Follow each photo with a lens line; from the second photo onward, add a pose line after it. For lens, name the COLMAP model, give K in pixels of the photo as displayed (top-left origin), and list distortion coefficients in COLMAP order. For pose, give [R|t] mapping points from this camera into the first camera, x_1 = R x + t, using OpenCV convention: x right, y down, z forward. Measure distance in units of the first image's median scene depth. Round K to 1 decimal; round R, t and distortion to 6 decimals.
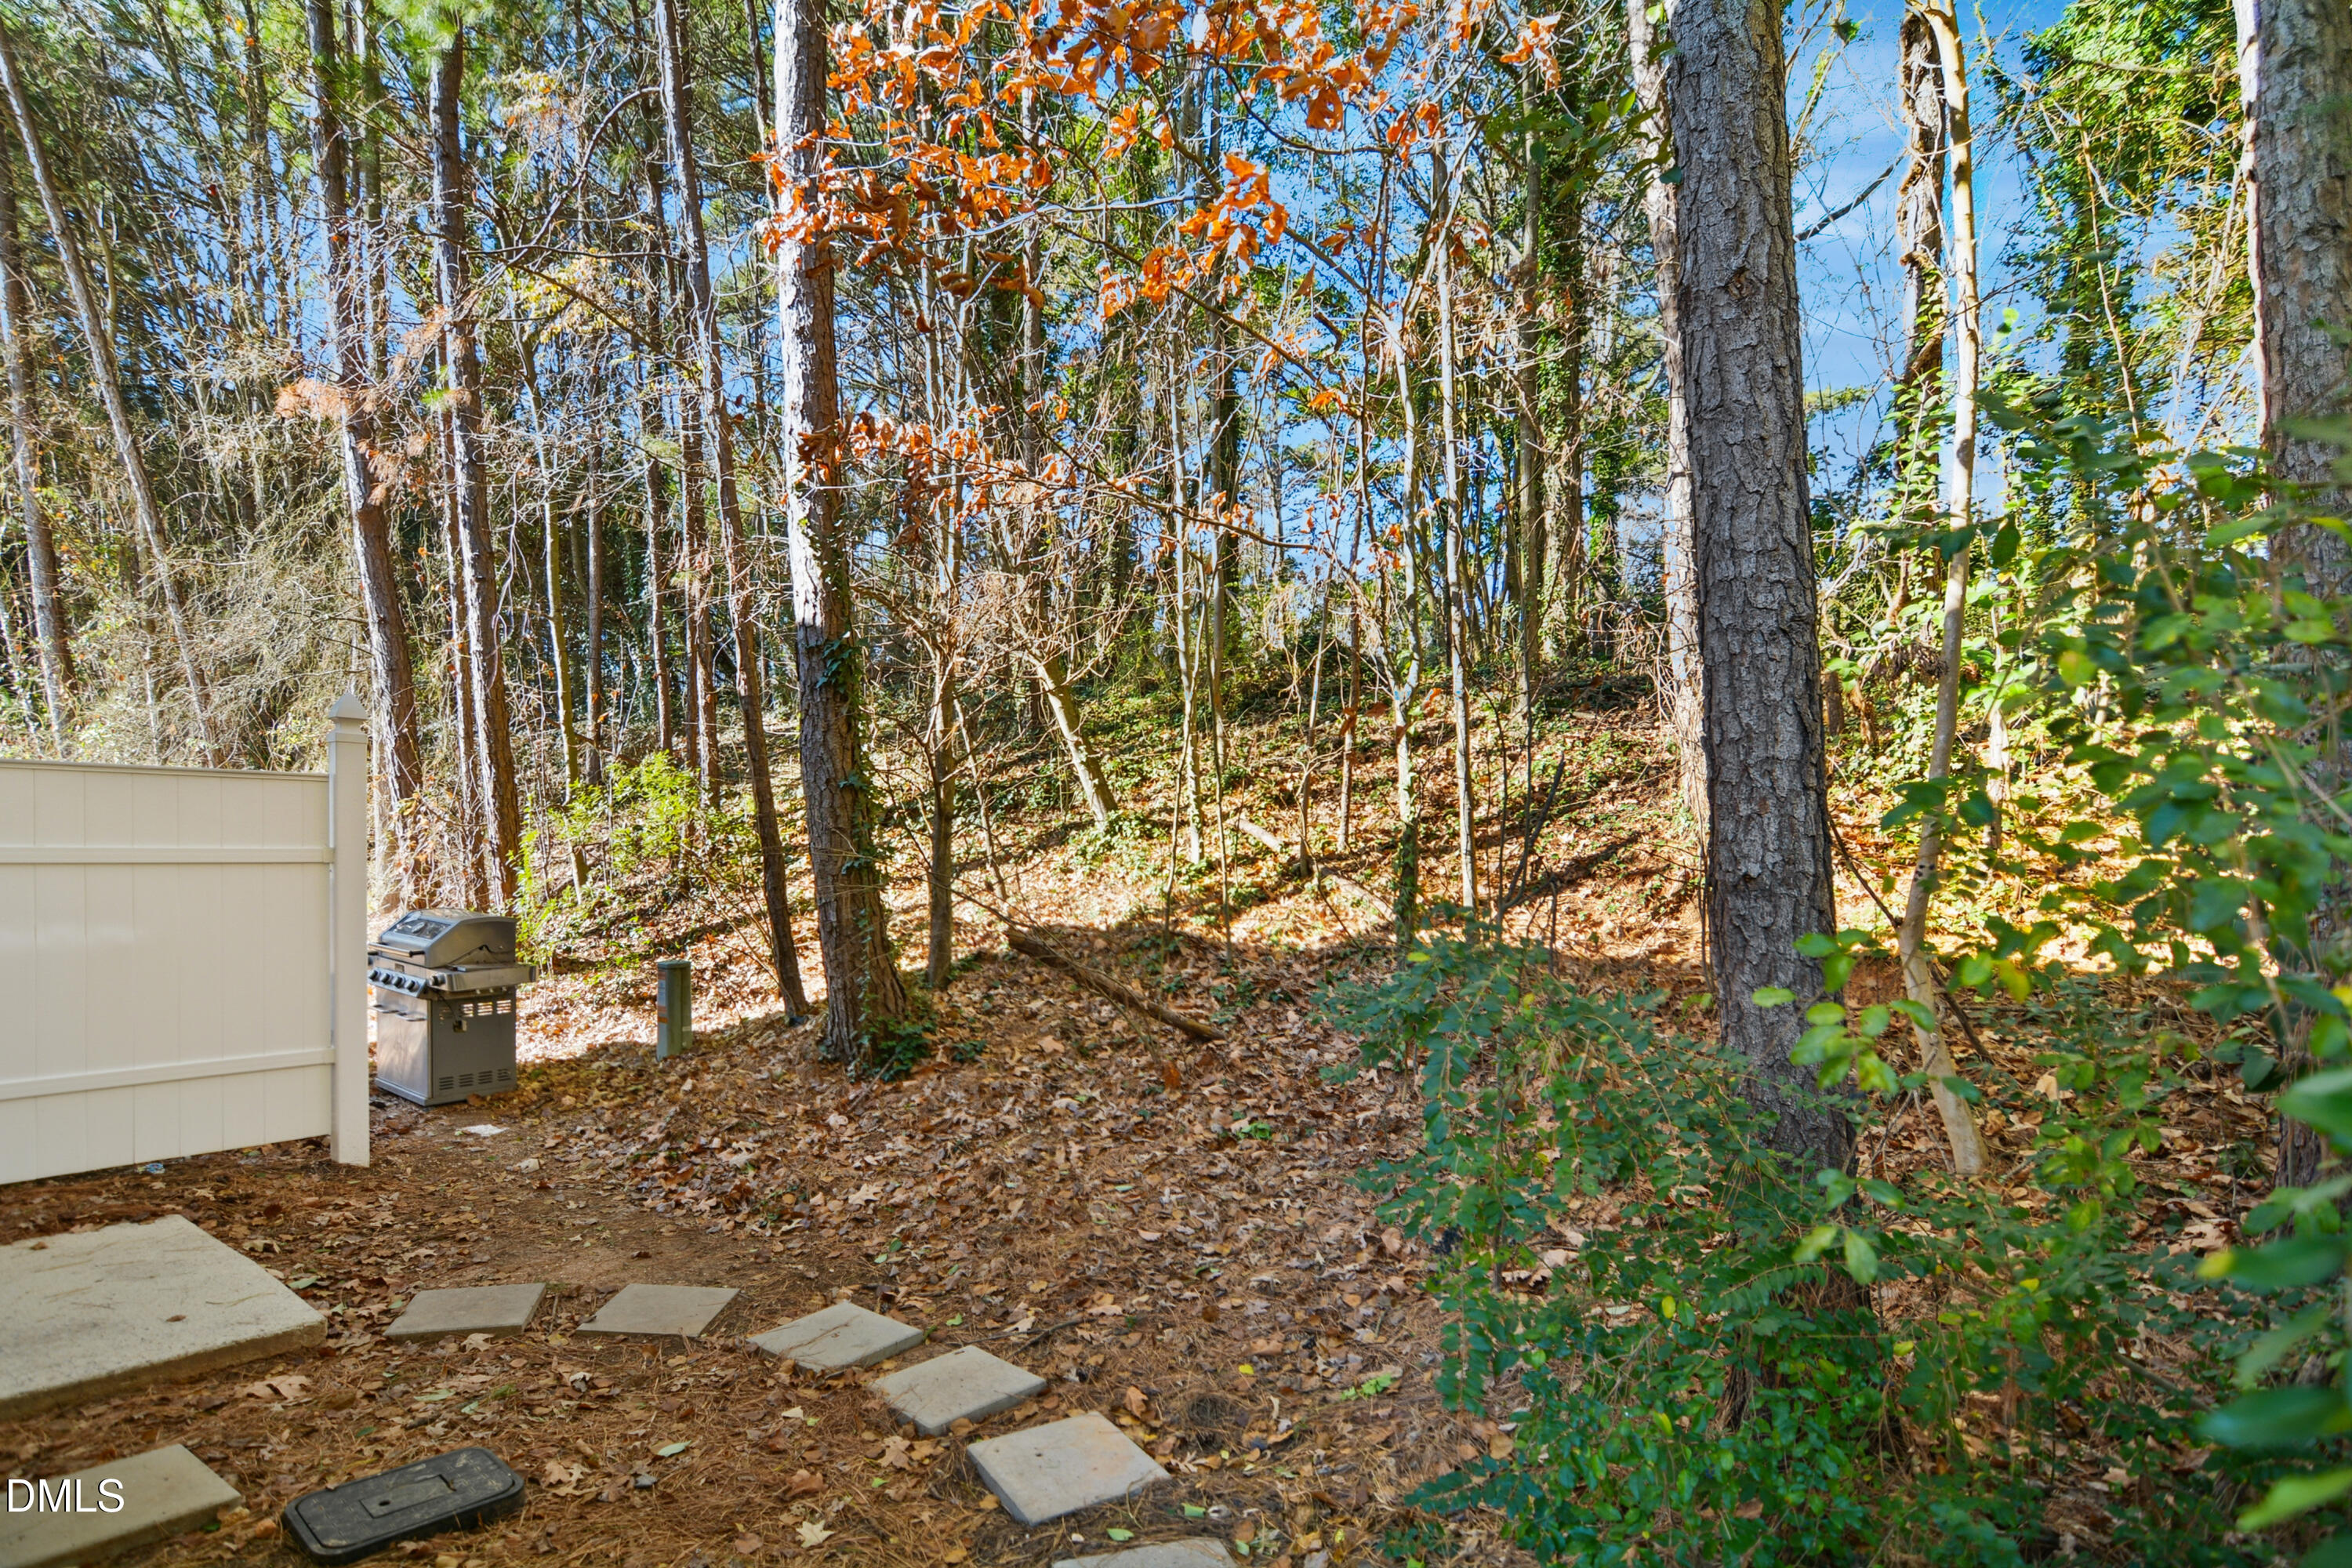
lens RADIAL K [[1153.6, 0, 1170.0], [0, 1153.6, 775.4], [0, 0, 1]] dist [-0.038888, 0.013219]
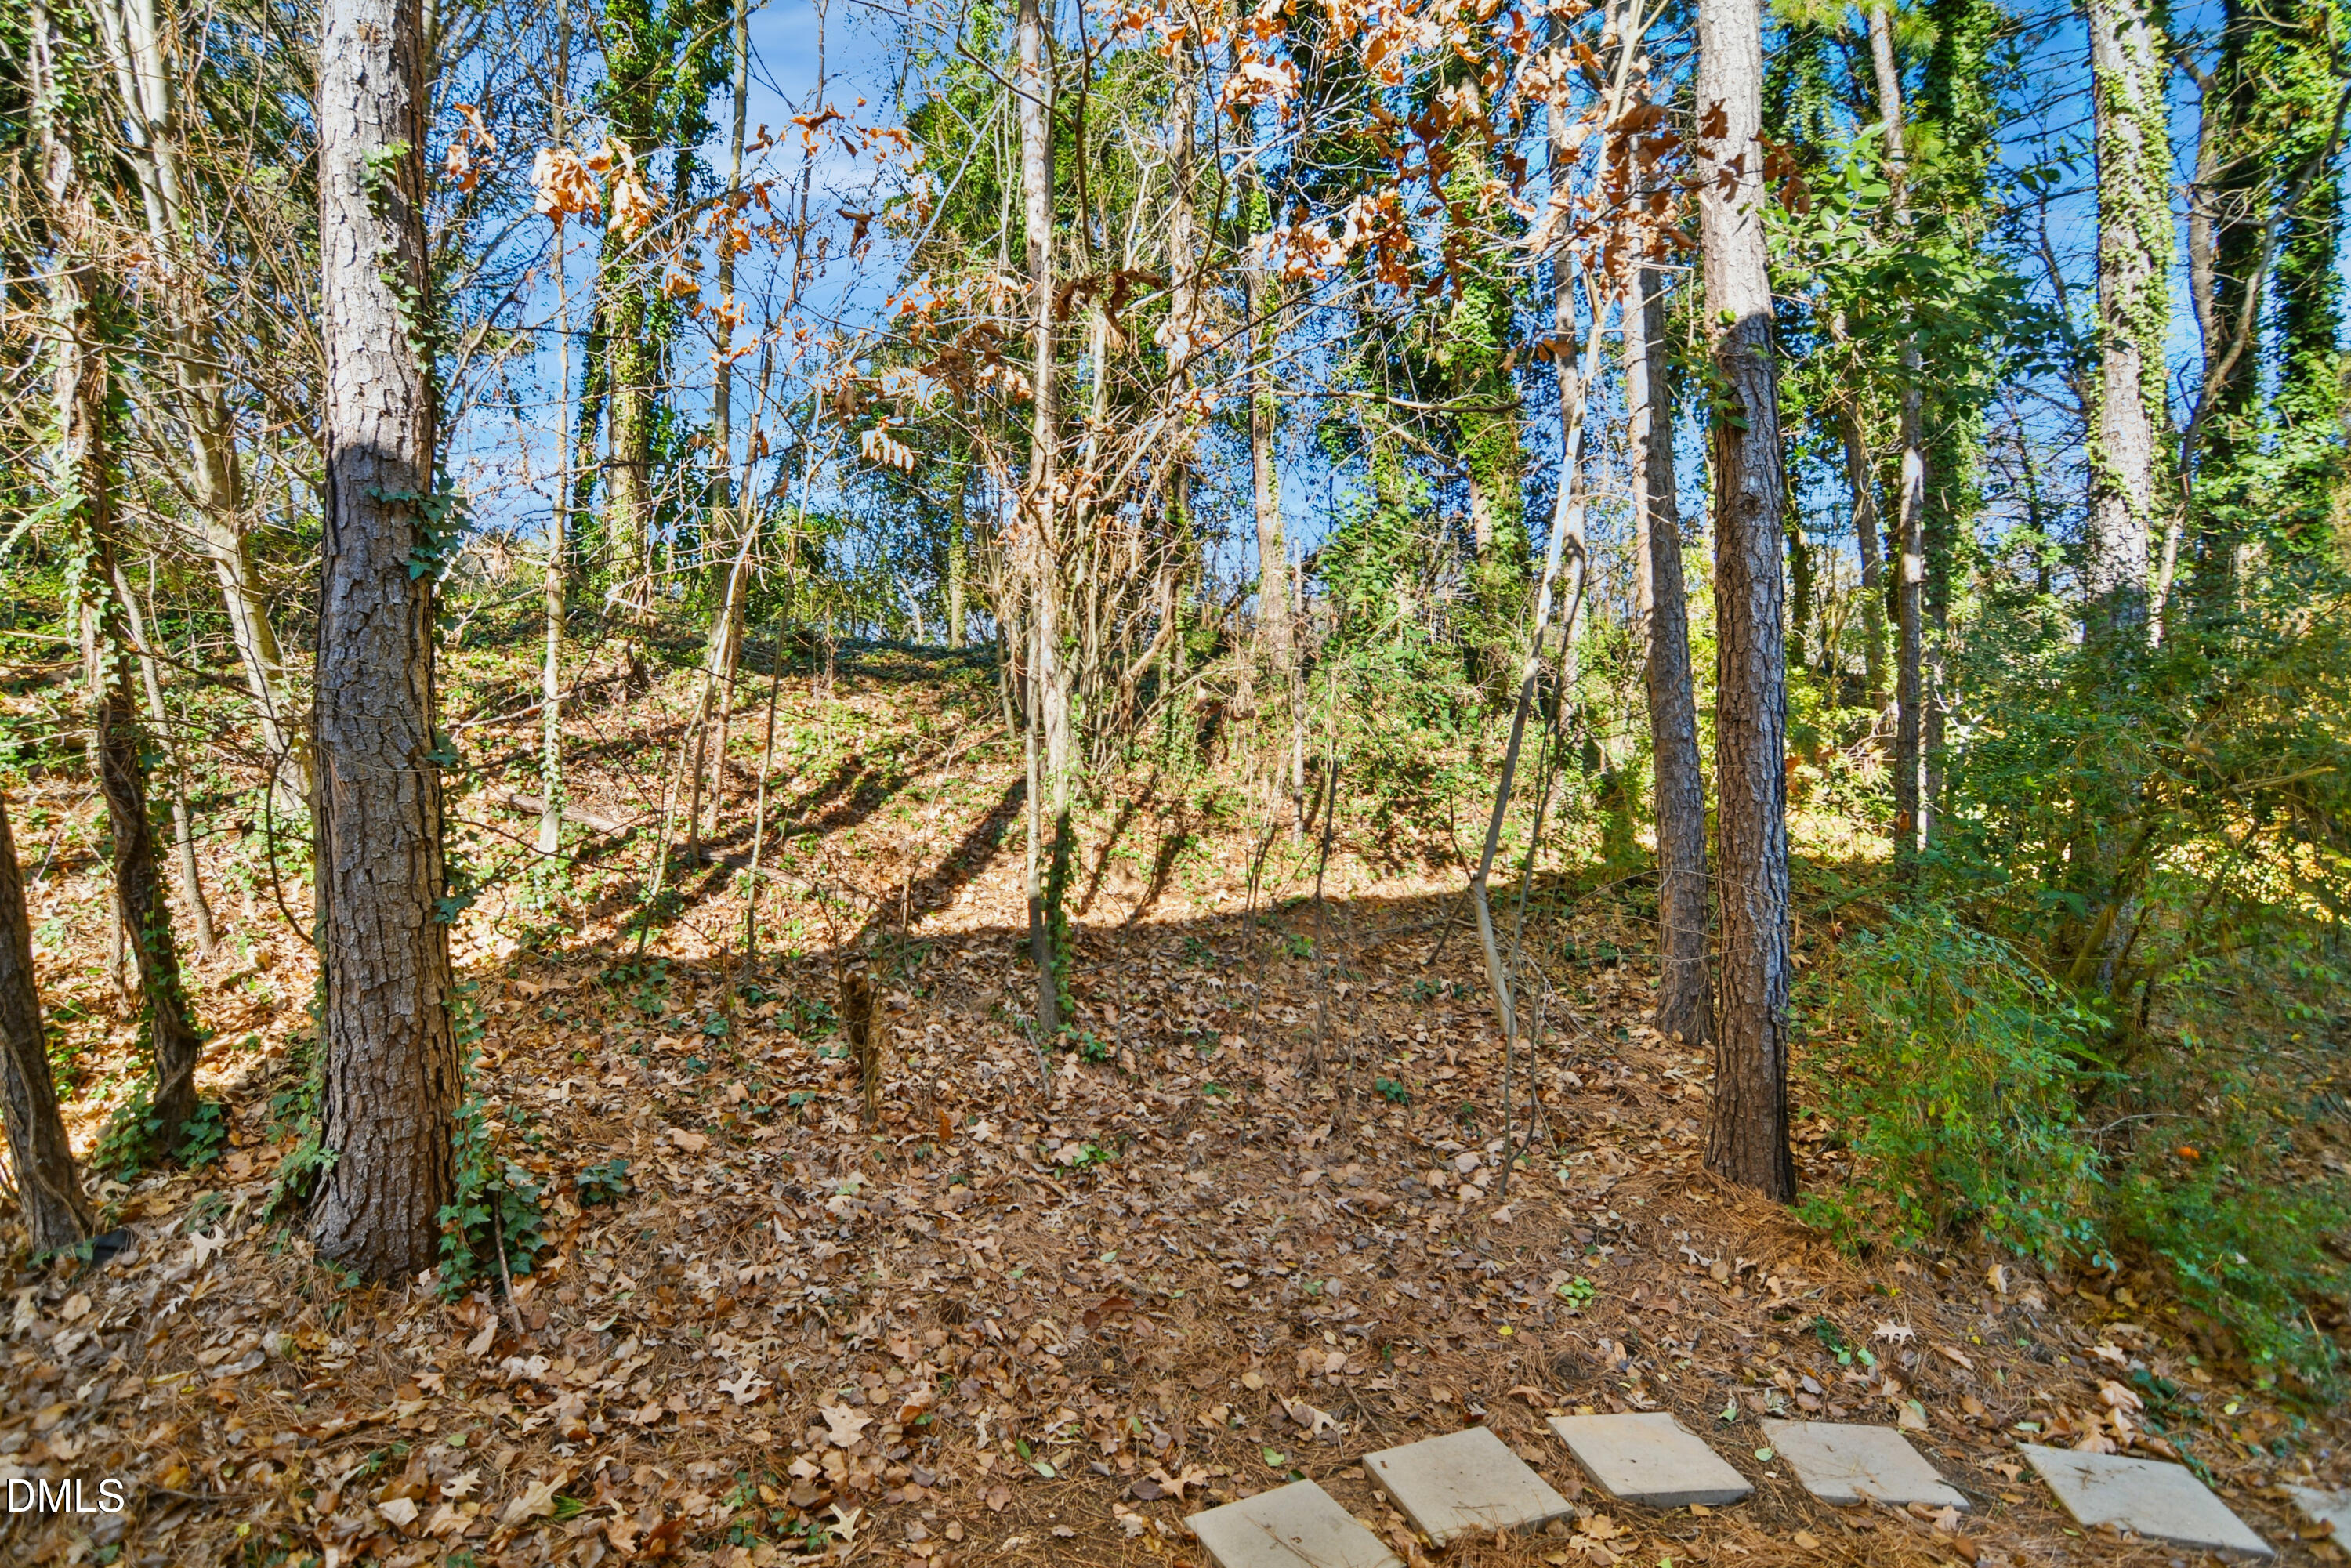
lens RADIAL K [[1153.1, 0, 1169.6], [0, 1153.1, 775.4], [0, 0, 1]] dist [-0.038888, 0.013219]
pose [[0.504885, -0.000783, 0.863186, -0.821933], [-0.008883, 0.999942, 0.006103, 0.009345], [-0.863141, -0.010749, 0.504849, 0.623271]]
